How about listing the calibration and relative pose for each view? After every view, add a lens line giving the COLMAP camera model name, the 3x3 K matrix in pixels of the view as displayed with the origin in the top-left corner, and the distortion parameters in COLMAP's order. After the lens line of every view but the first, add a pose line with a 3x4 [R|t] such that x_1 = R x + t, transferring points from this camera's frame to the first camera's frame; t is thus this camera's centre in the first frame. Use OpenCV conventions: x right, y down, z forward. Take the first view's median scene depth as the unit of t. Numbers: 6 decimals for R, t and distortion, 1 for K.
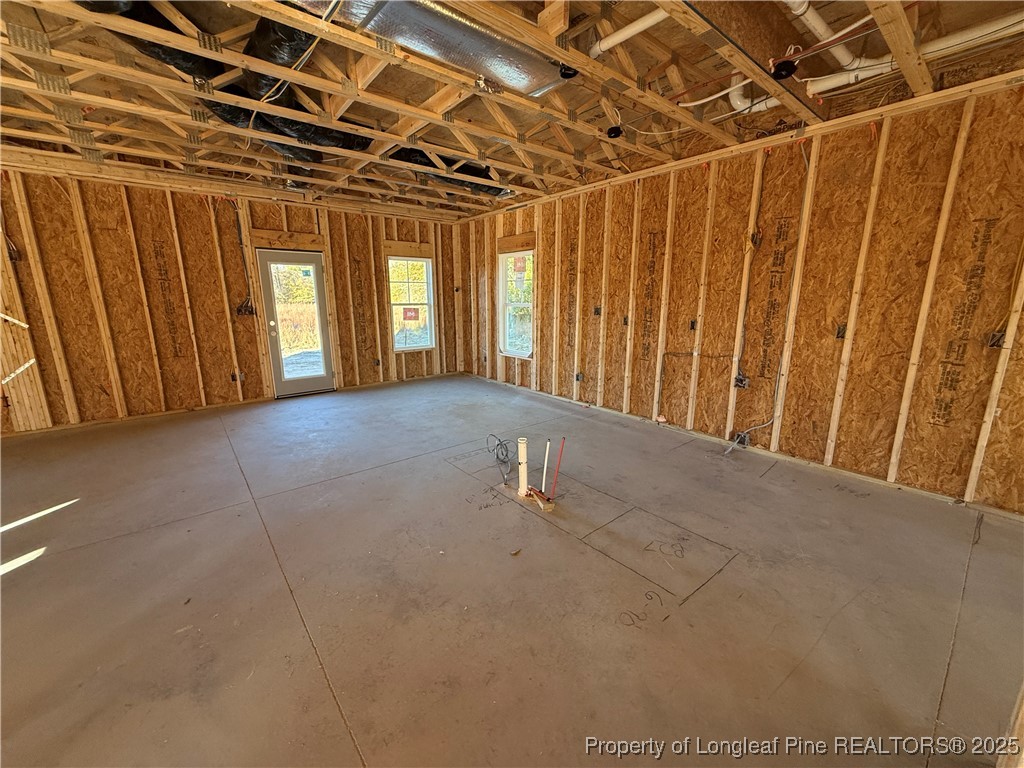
lens RADIAL K [[404.5, 0, 508.2], [0, 404.5, 386.6], [0, 0, 1]] dist [0.001416, -0.000416]
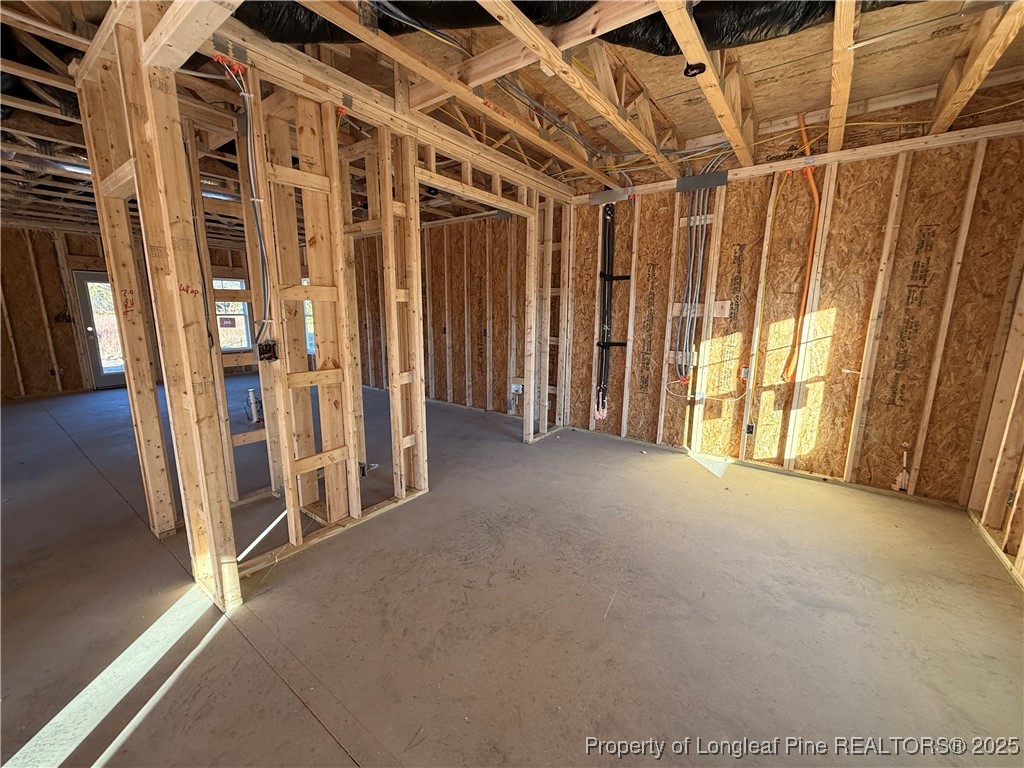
lens RADIAL K [[404.5, 0, 514.3], [0, 404.5, 383.2], [0, 0, 1]] dist [0.001416, -0.000416]
pose [[0.967488, -0.041221, 0.249536, 0.385950], [0.049786, 0.998364, -0.028105, 0.117053], [-0.247969, 0.039614, 0.967958, -0.560015]]
